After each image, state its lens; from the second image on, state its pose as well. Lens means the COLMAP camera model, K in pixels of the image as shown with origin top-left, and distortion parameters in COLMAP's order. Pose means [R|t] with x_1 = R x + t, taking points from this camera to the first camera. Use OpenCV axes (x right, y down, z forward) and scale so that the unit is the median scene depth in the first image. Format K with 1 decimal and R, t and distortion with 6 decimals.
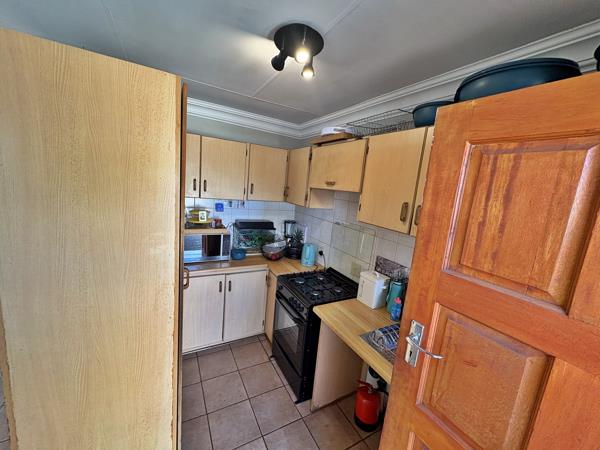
lens RADIAL K [[238.4, 0, 301.7], [0, 238.4, 222.1], [0, 0, 1]] dist [-0.008934, -0.000291]
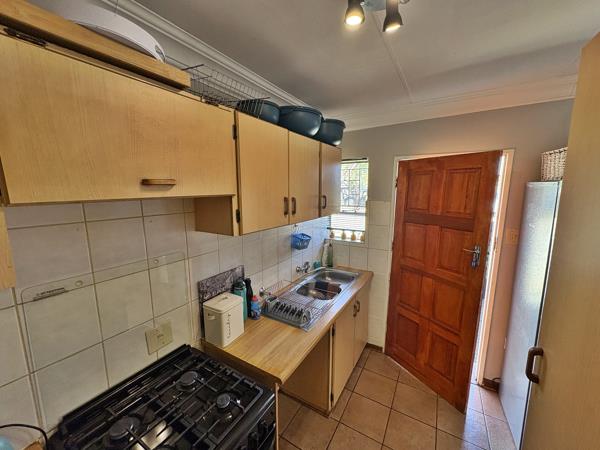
lens RADIAL K [[238.4, 0, 301.6], [0, 238.4, 222.6], [0, 0, 1]] dist [-0.008934, -0.000291]
pose [[-0.483579, -0.230809, 0.844322, -0.423986], [0.098577, 0.944109, 0.314547, -0.241400], [-0.869732, 0.235339, -0.433799, 1.119663]]
